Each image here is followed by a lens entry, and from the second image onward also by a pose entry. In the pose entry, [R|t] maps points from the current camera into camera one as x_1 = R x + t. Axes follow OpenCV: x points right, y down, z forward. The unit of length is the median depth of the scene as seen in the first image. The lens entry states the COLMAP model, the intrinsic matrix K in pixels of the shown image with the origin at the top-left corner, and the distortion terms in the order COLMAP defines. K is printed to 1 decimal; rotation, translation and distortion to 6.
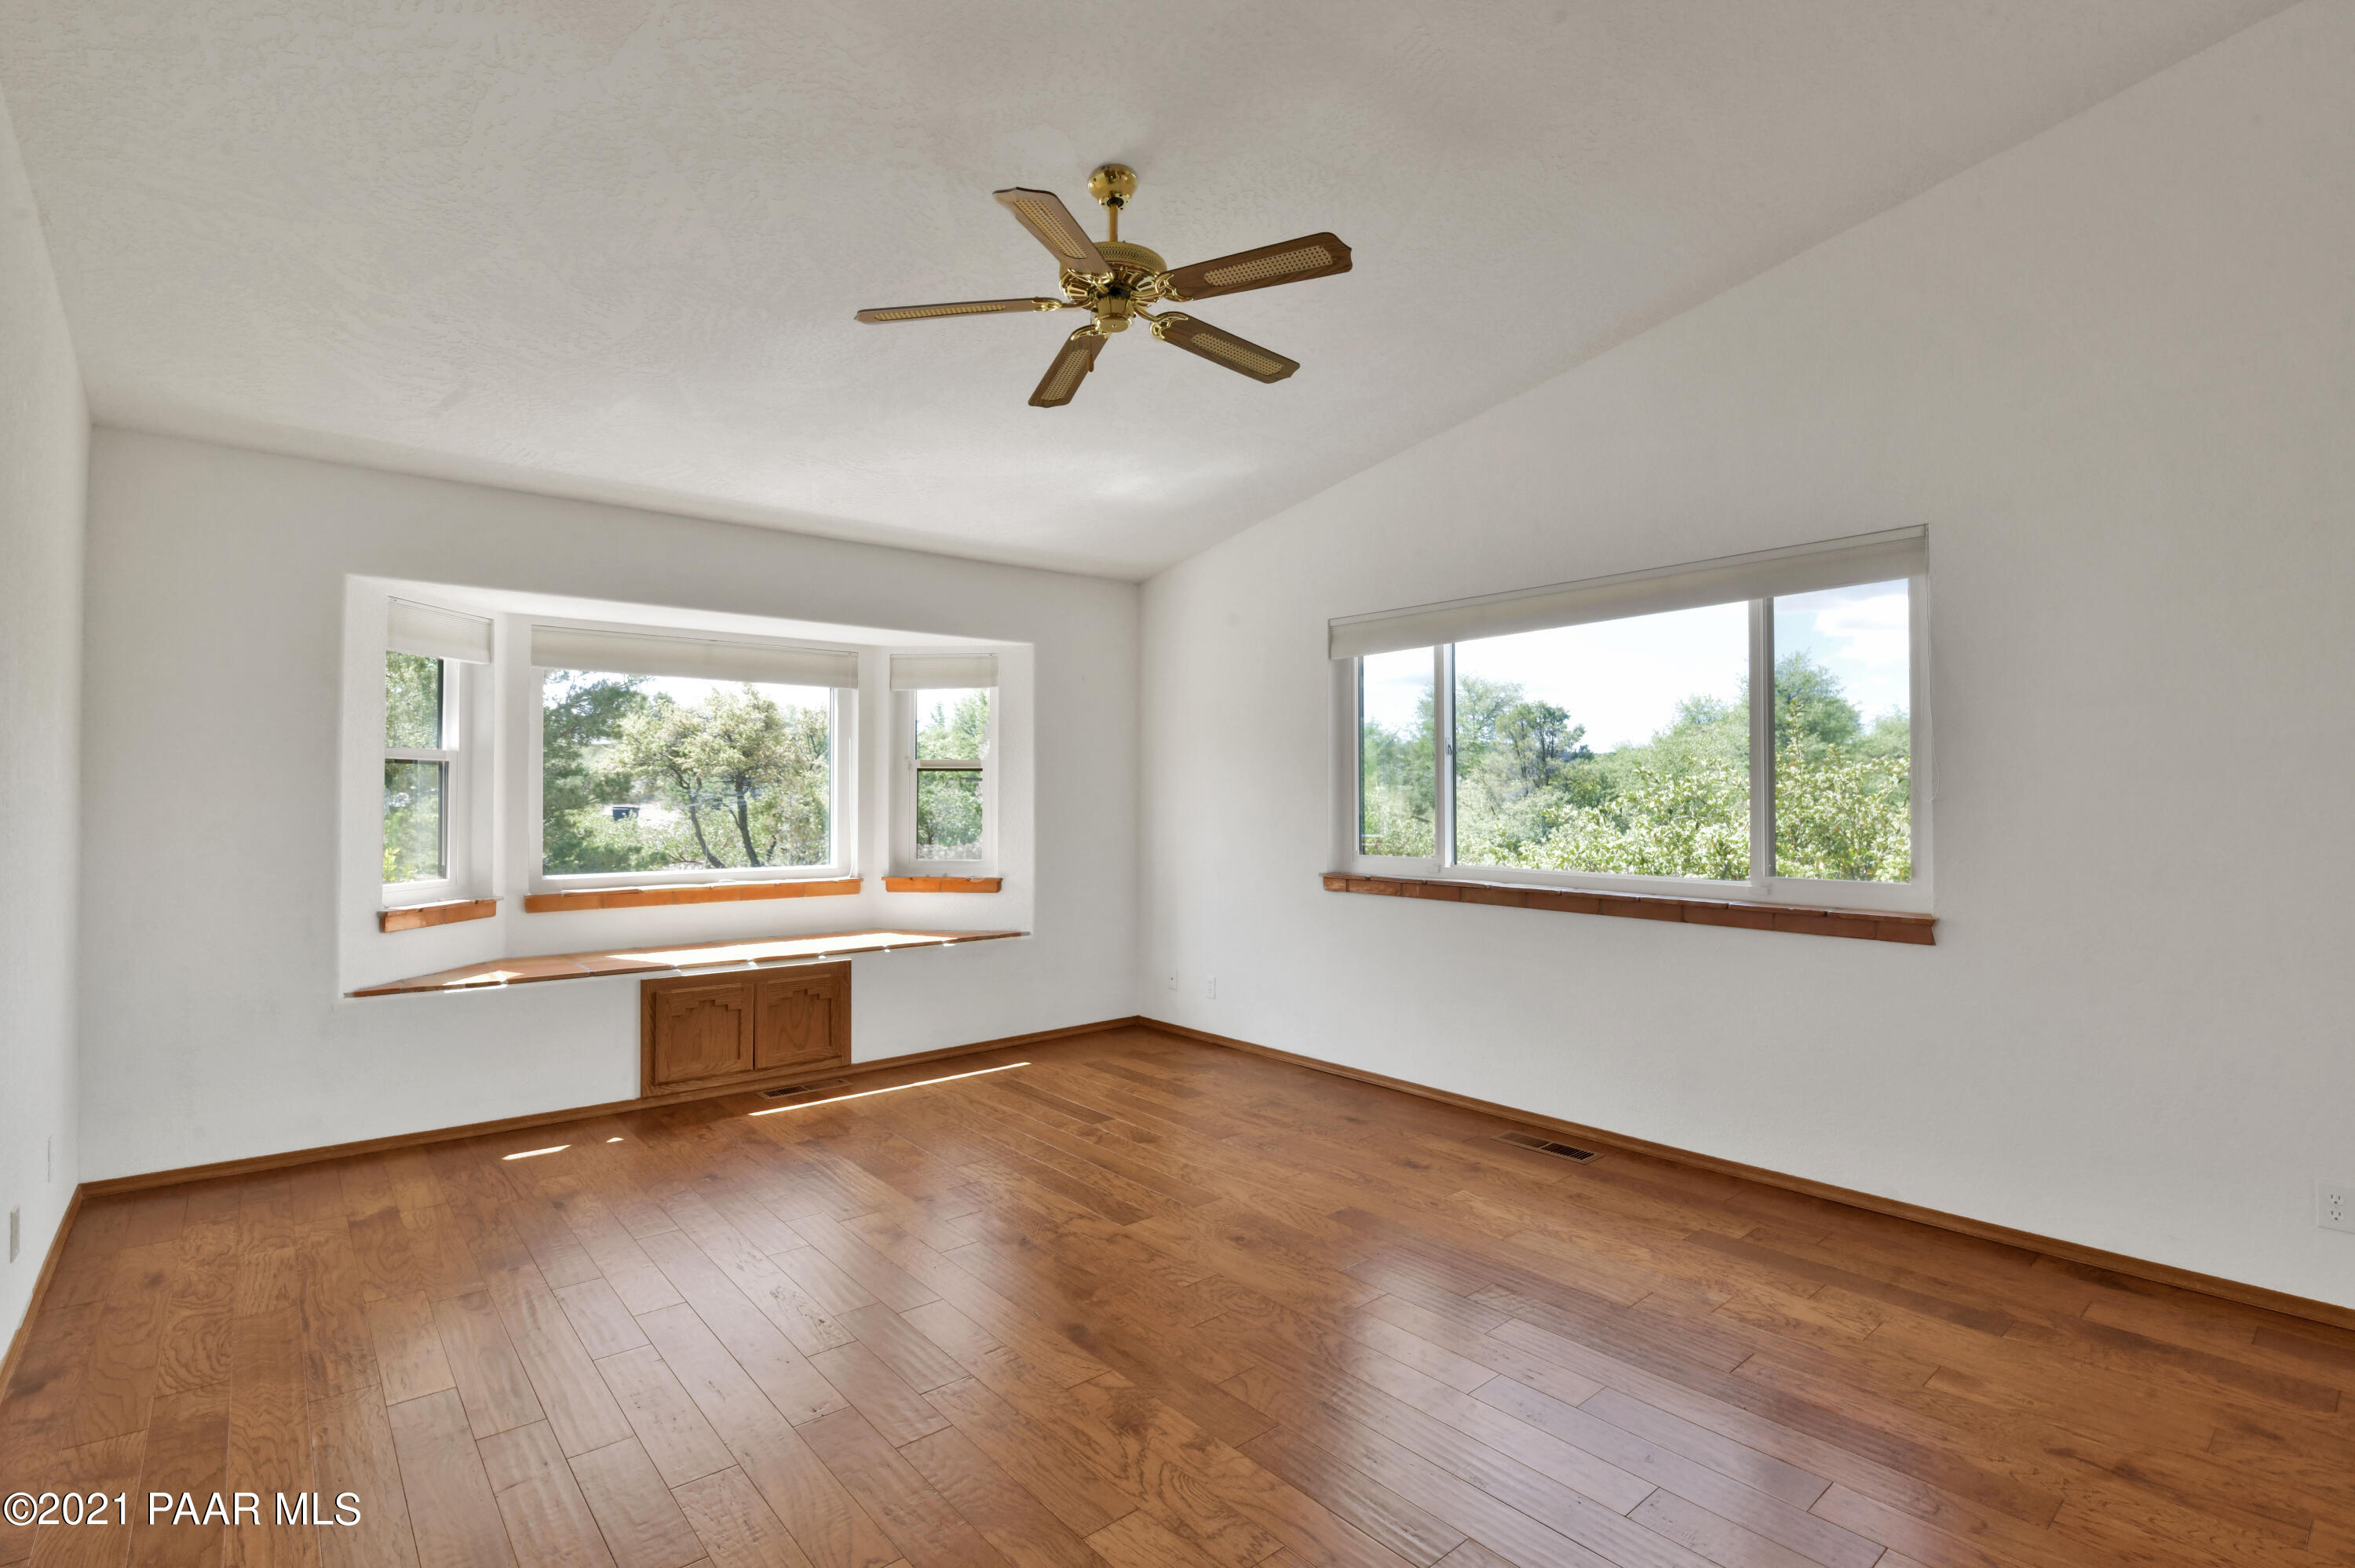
lens RADIAL K [[1113.7, 0, 1188.5], [0, 1113.7, 769.5], [0, 0, 1]] dist [-0.012594, -0.001286]
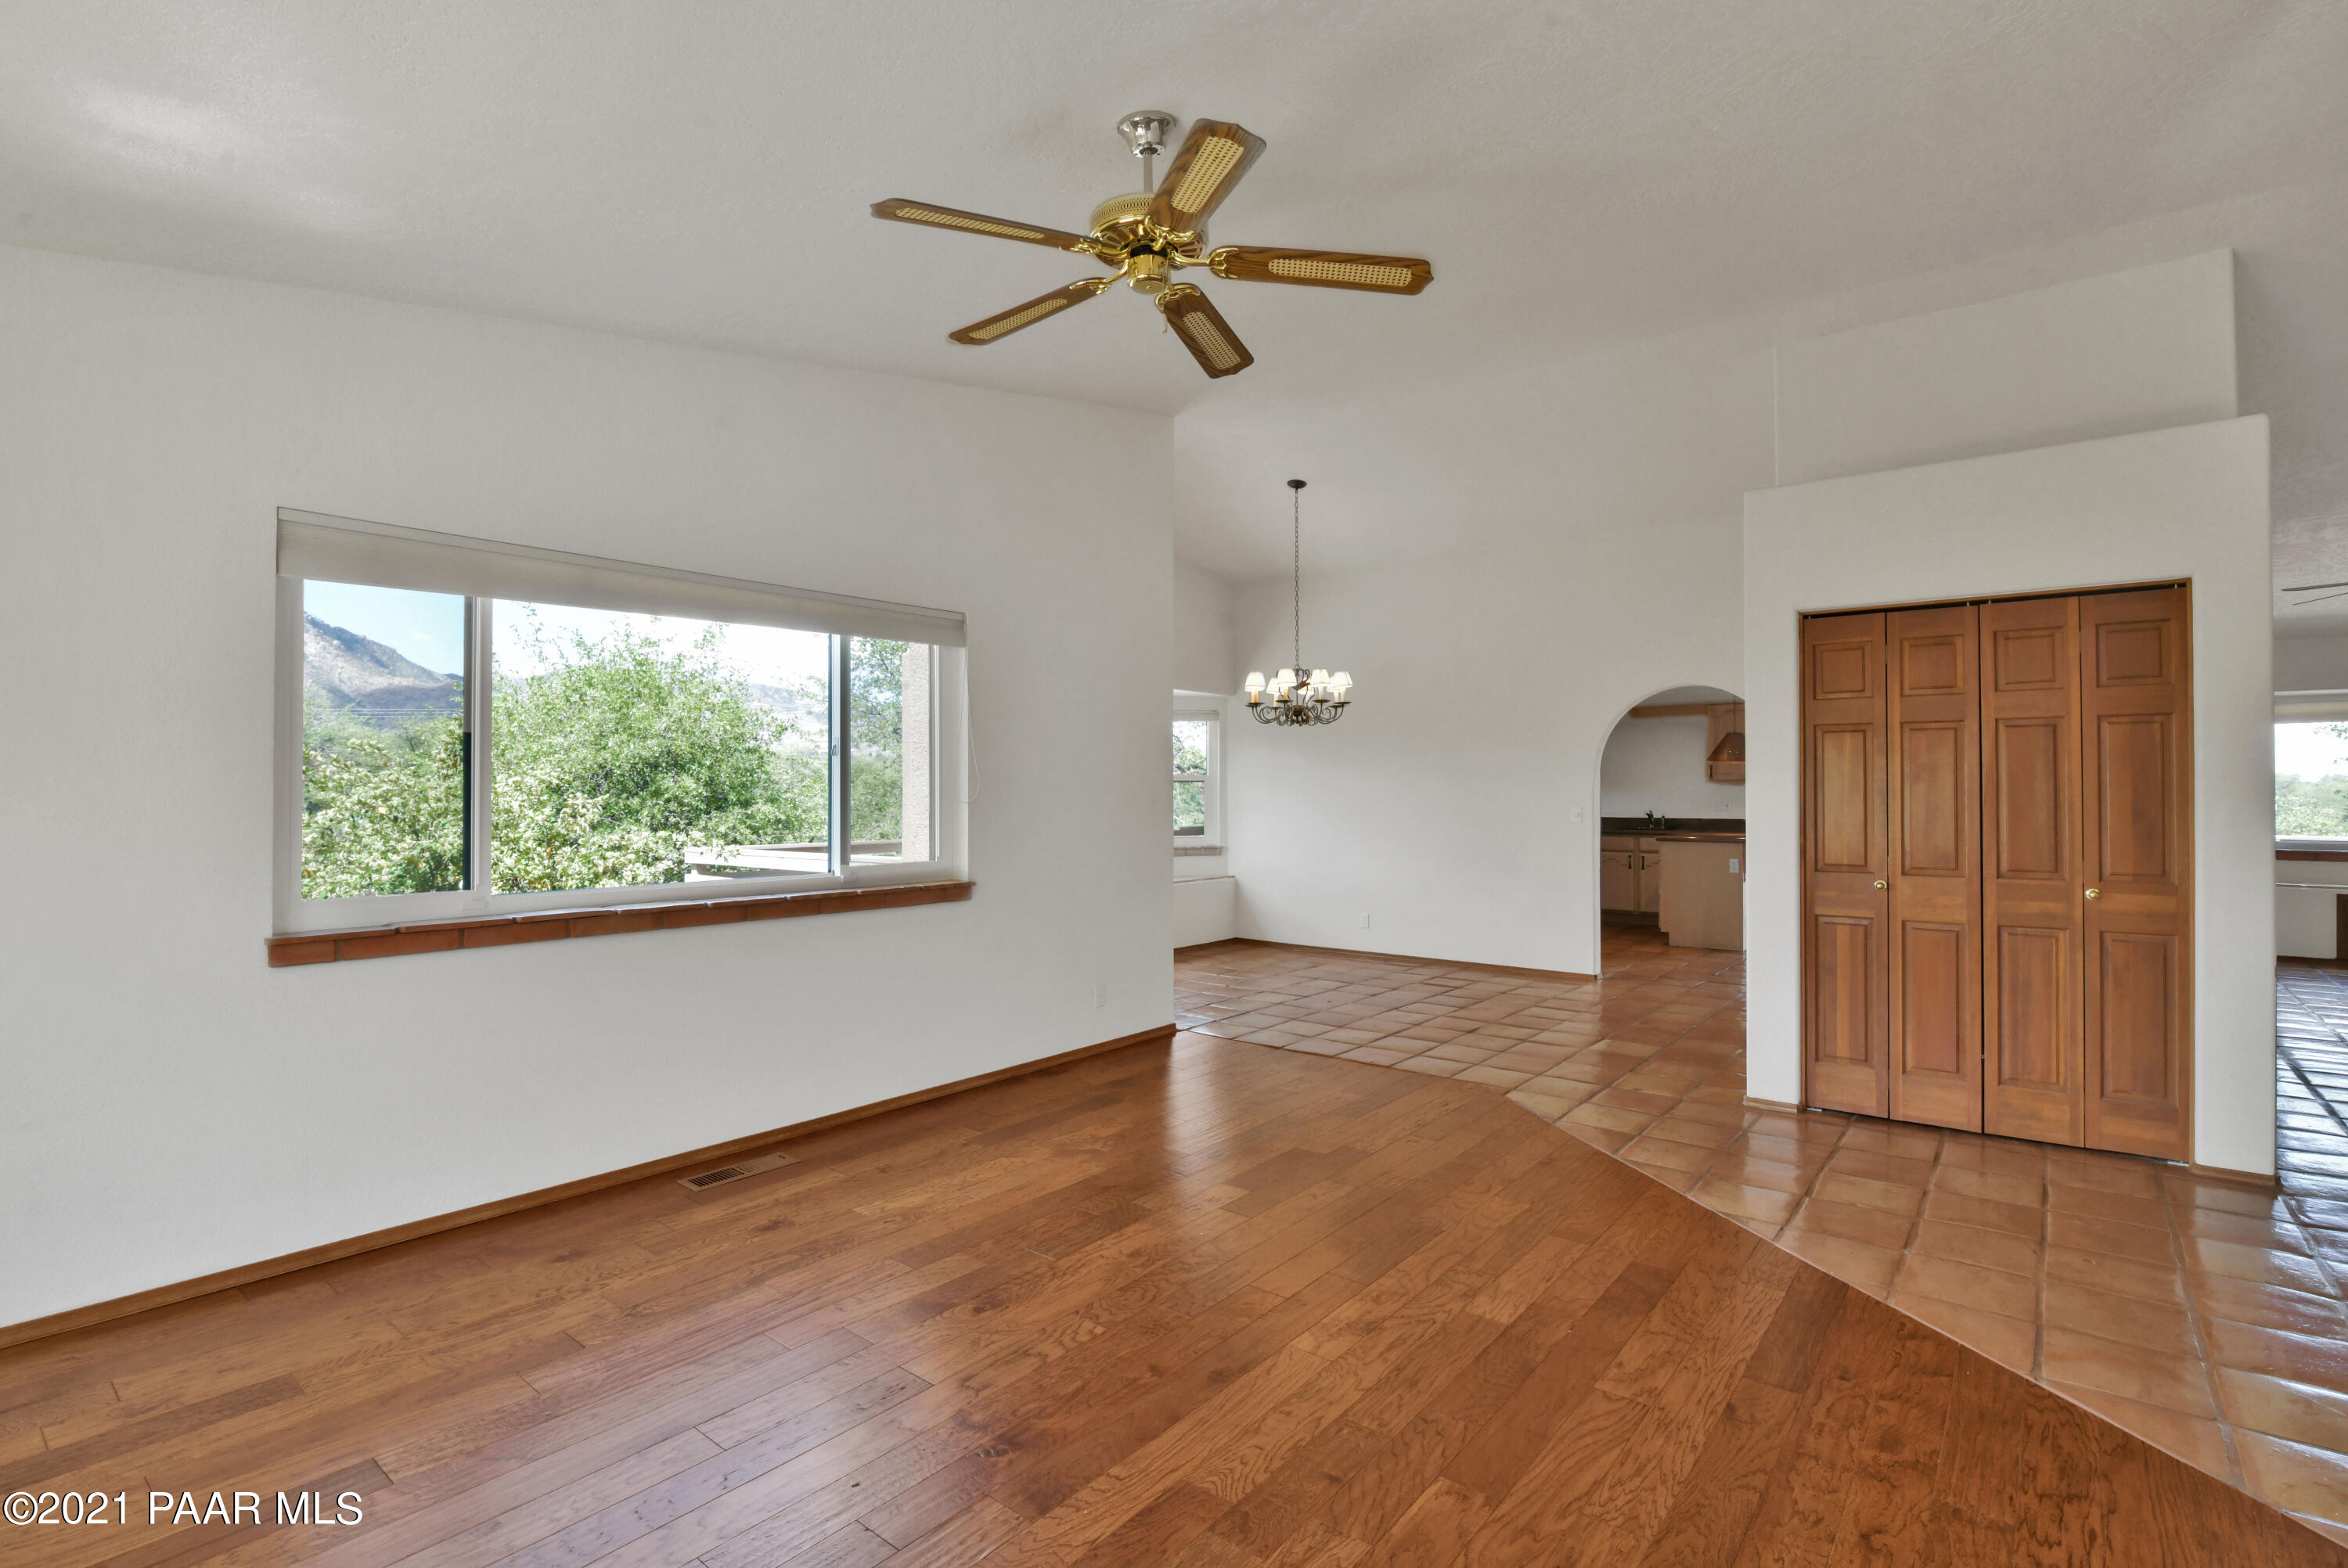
lens RADIAL K [[1110.4, 0, 1189.4], [0, 1110.4, 782.4], [0, 0, 1]] dist [-0.012594, -0.001286]
pose [[-0.191111, 0.002030, 0.981566, -0.728873], [-0.023721, 0.999696, -0.006686, 0.003780], [-0.981282, -0.024561, -0.191004, 0.865495]]
